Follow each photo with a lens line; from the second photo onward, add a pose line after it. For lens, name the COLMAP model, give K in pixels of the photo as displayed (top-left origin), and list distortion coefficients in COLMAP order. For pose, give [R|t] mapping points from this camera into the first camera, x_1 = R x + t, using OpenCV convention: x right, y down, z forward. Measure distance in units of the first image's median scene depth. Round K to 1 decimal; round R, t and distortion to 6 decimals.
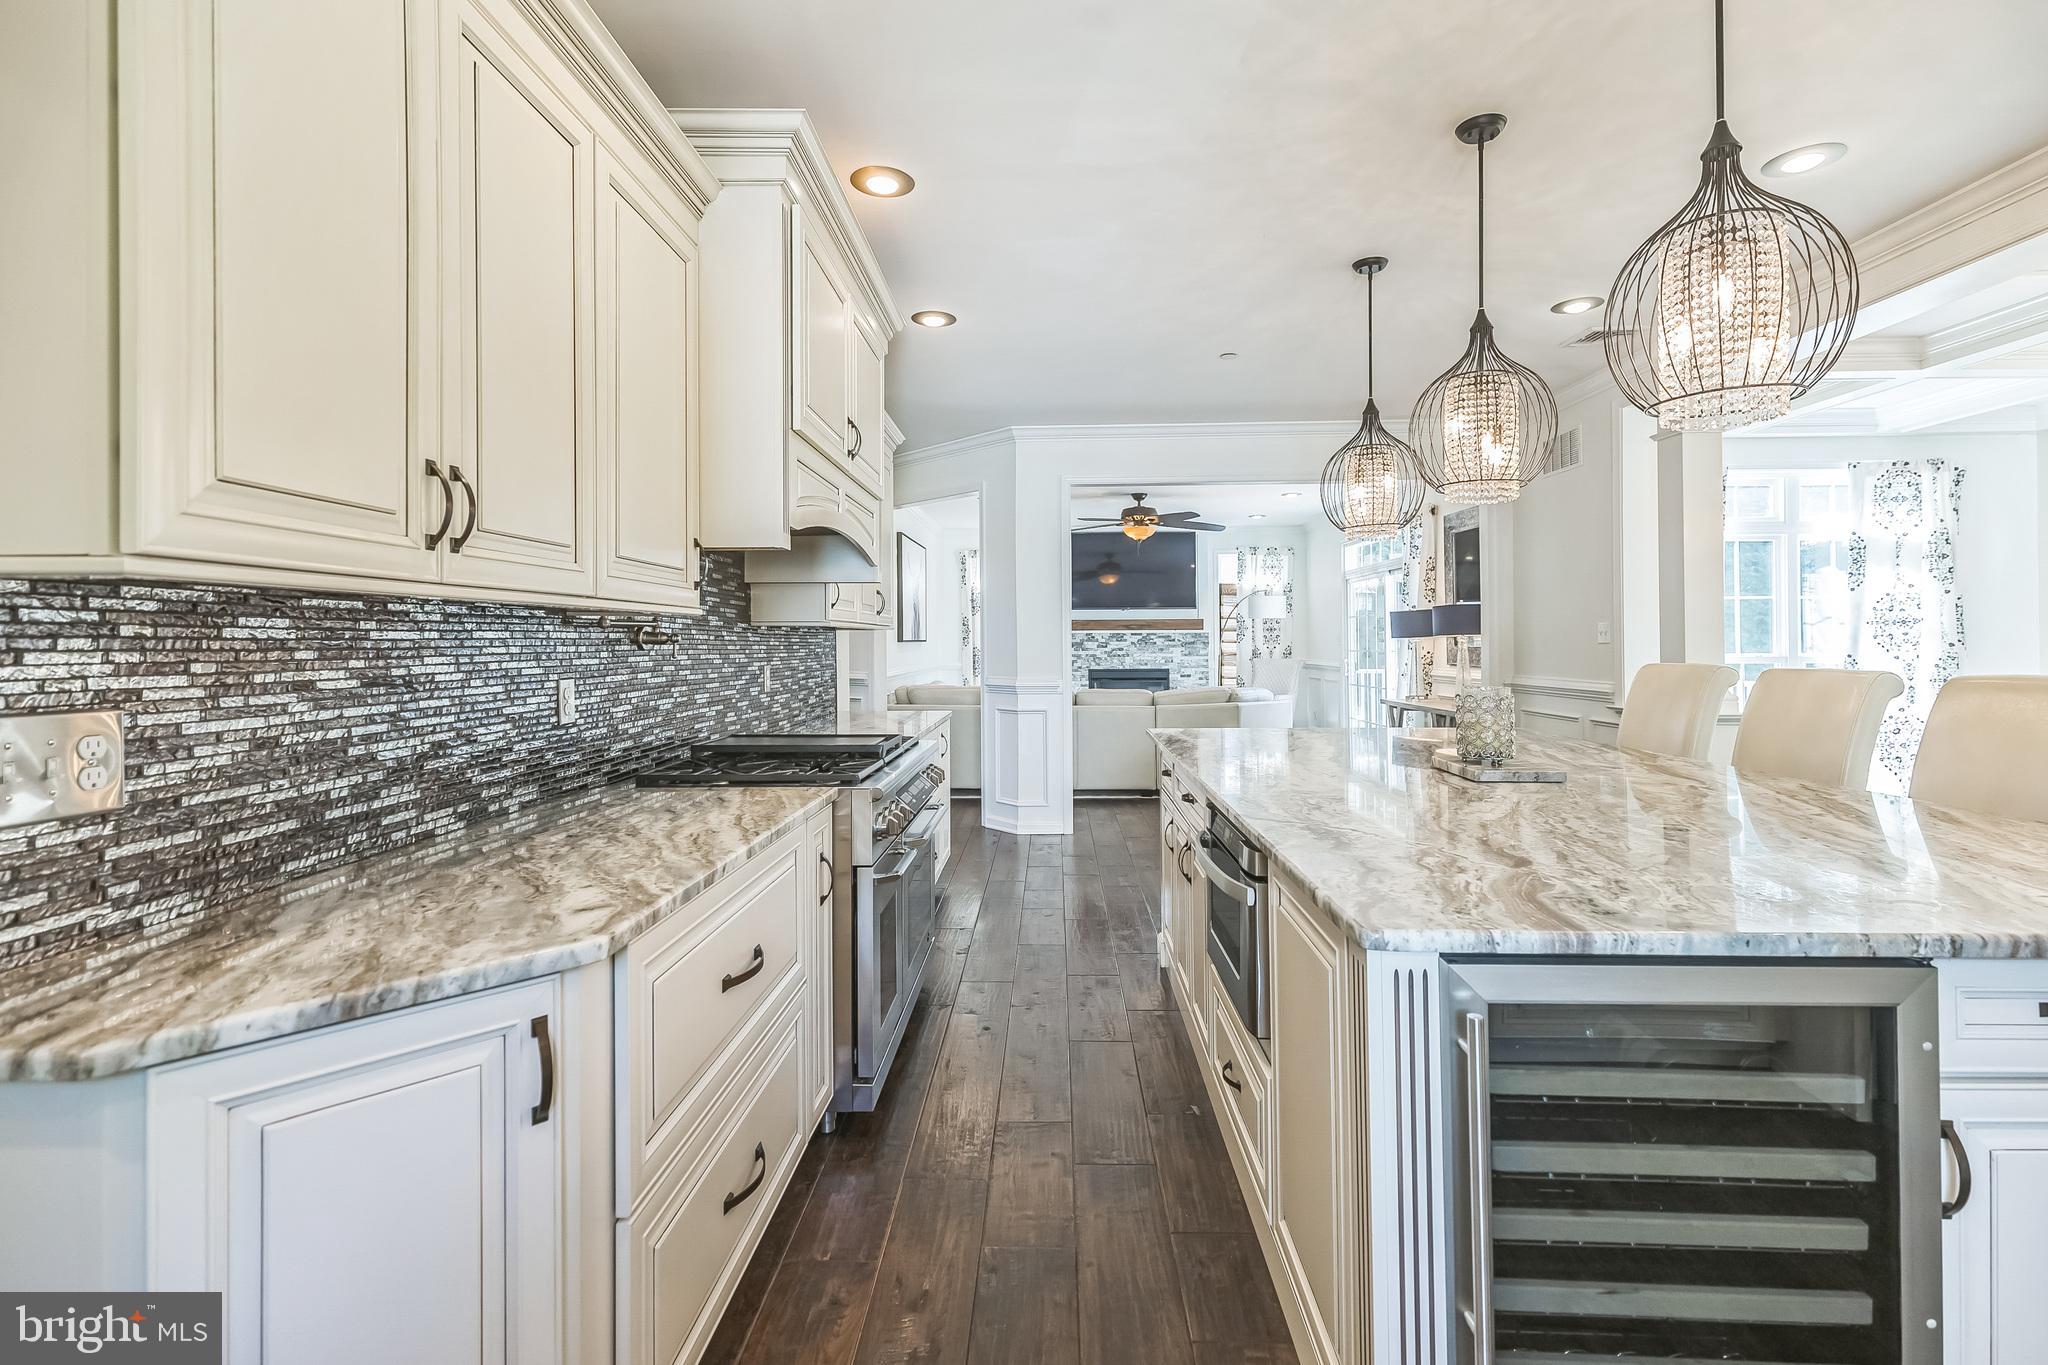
lens RADIAL K [[954.2, 0, 1025.3], [0, 954.2, 636.6], [0, 0, 1]] dist [0.009804, -0.000609]
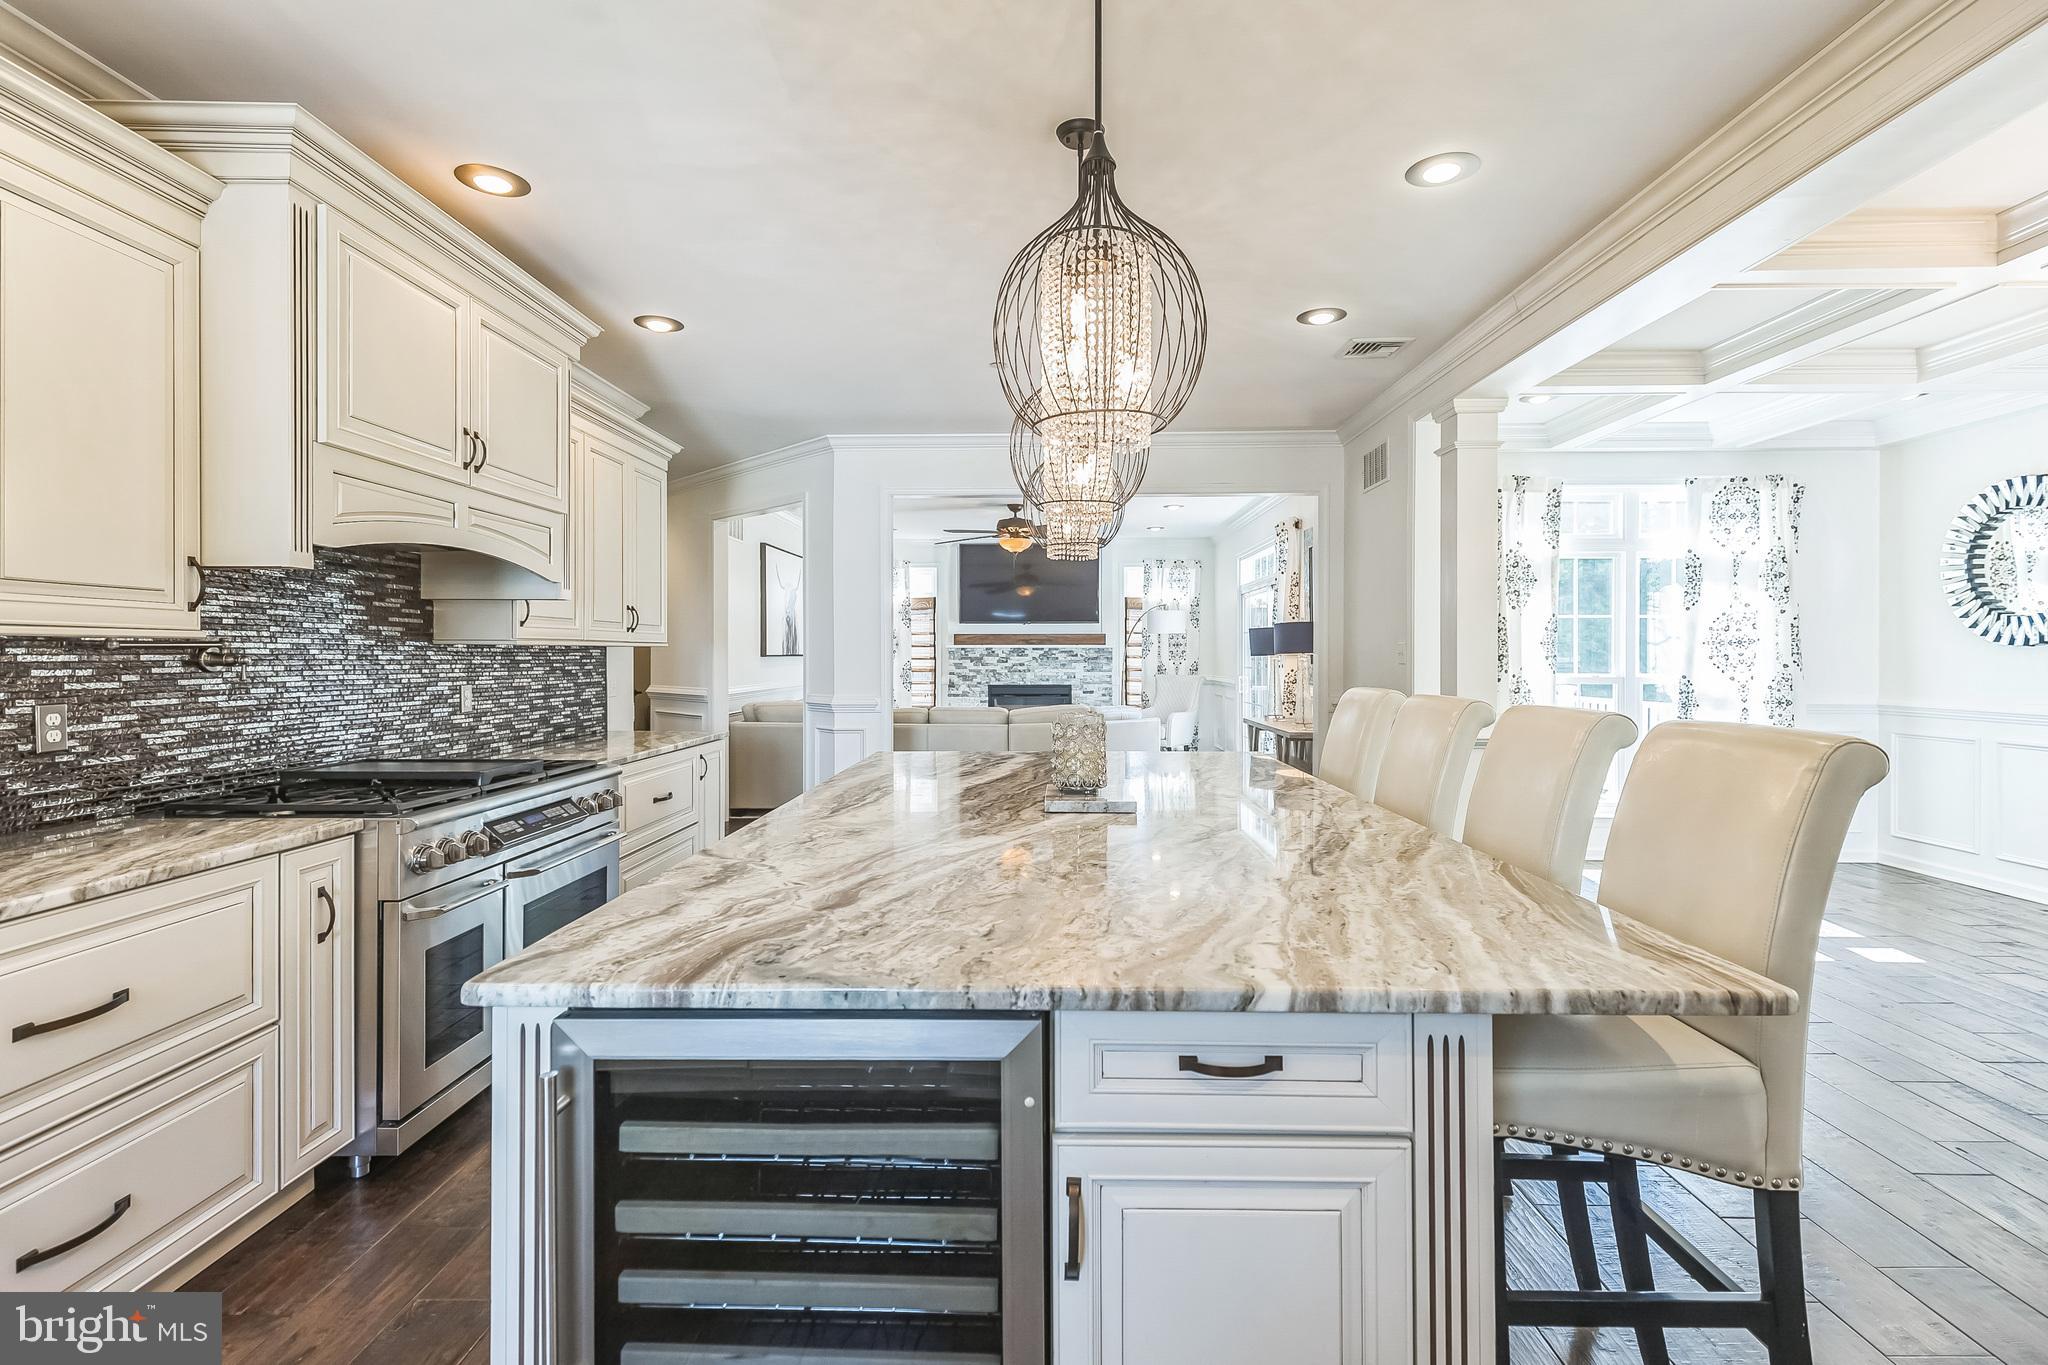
lens RADIAL K [[982.6, 0, 1020.2], [0, 982.6, 659.2], [0, 0, 1]] dist [0.012687, -0.000726]
pose [[0.999962, 0.004354, 0.007490, 0.177322], [-0.004436, 0.999929, 0.011030, -0.005886], [-0.007442, -0.011063, 0.999911, 0.002773]]
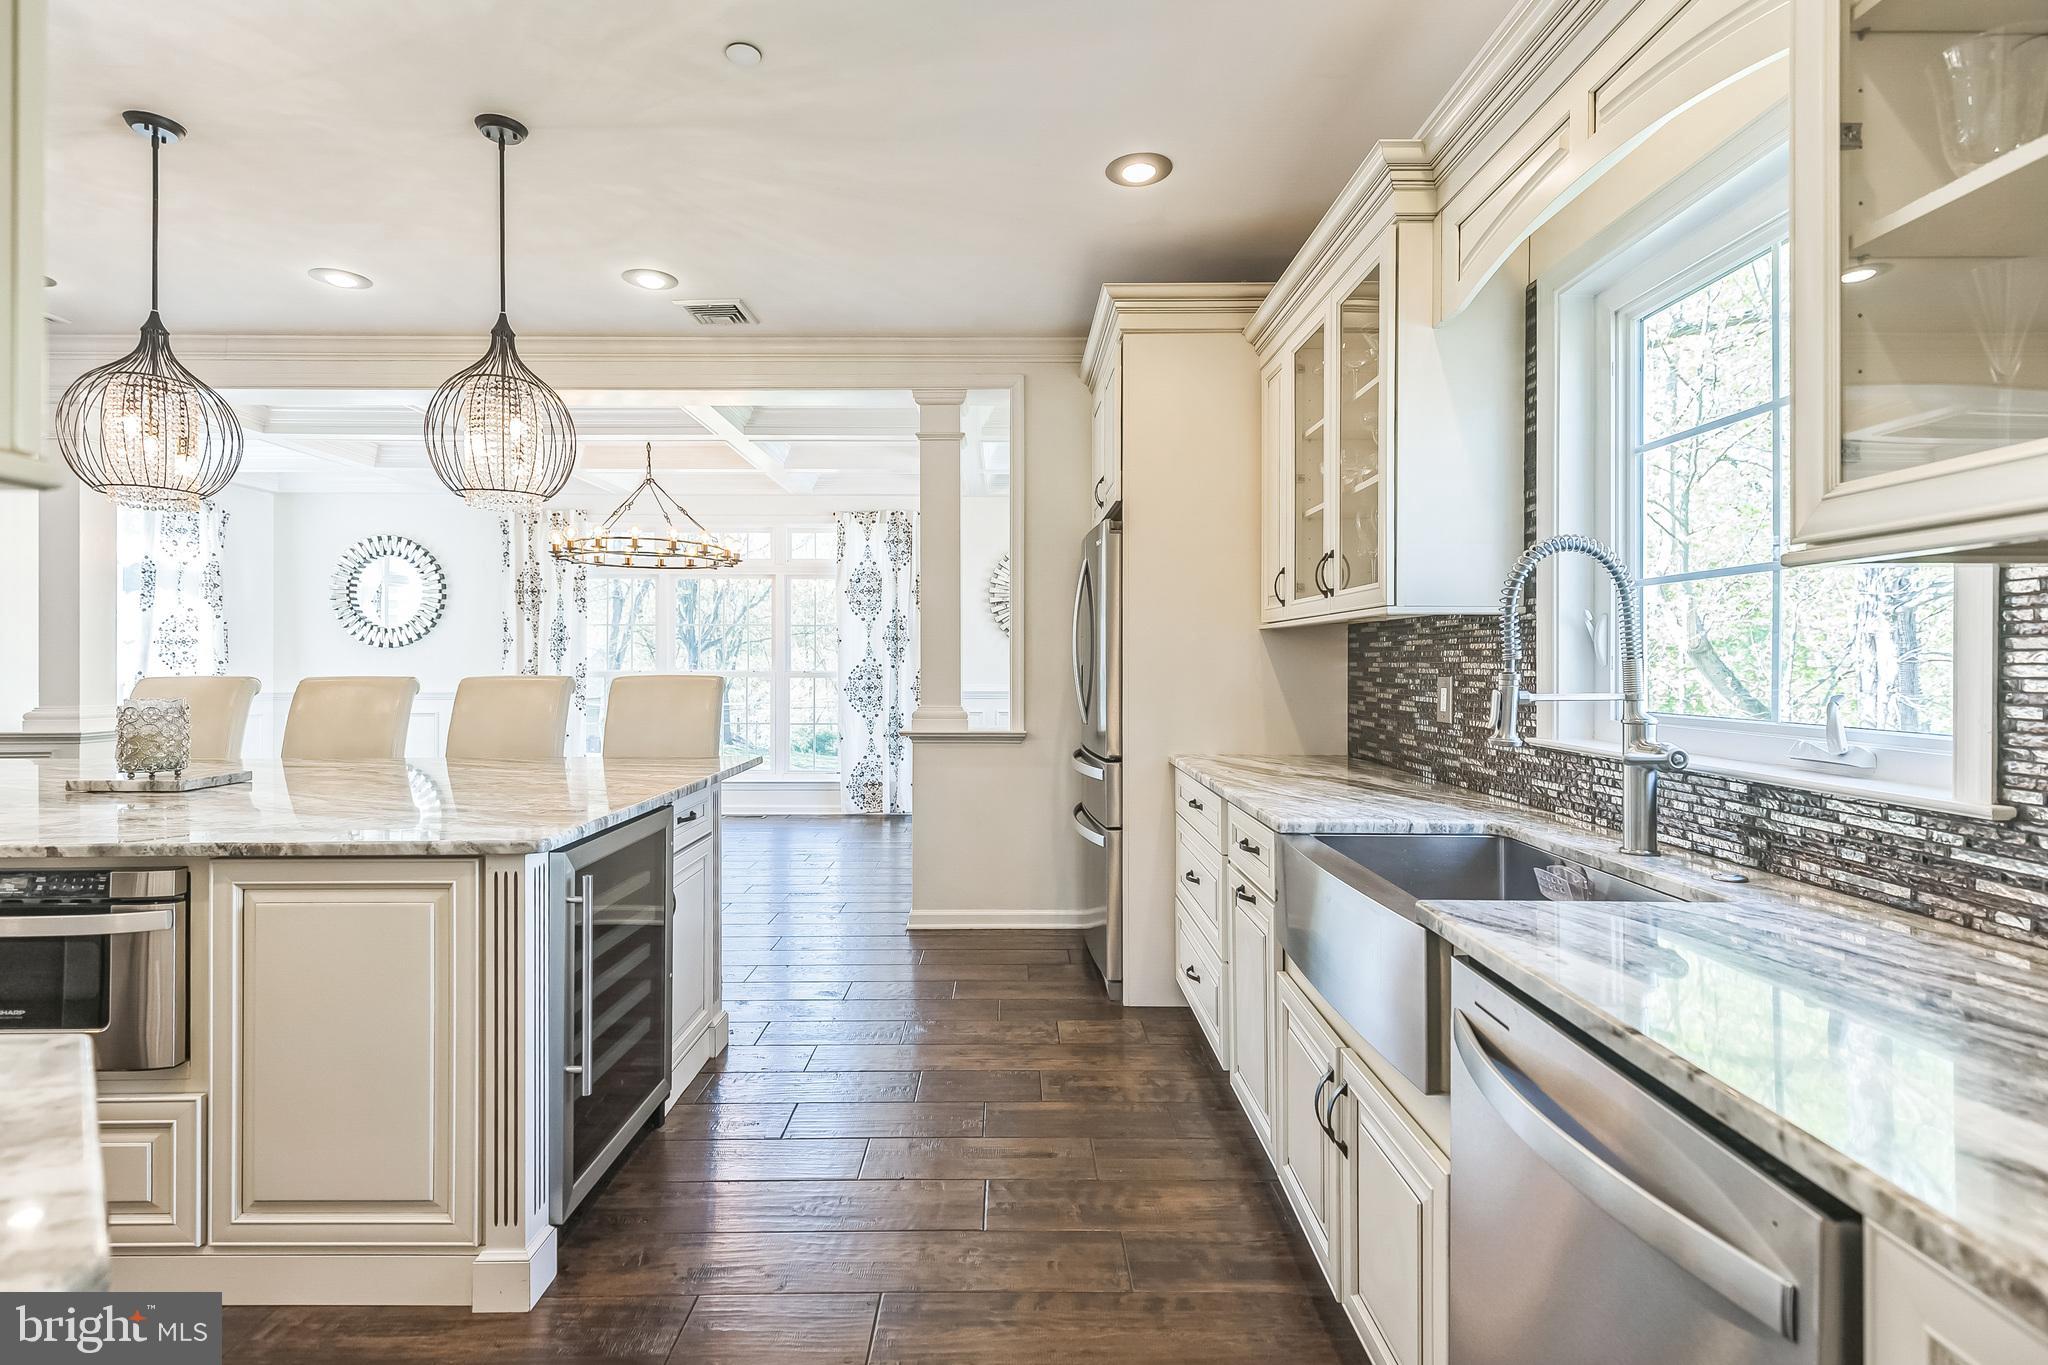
lens RADIAL K [[982.6, 0, 1020.2], [0, 982.6, 659.2], [0, 0, 1]] dist [0.012687, -0.000726]
pose [[-0.011481, 0.007390, 0.999907, -0.237537], [-0.007533, 0.999944, -0.007476, 0.005775], [-0.999906, -0.007618, -0.011424, 0.051391]]
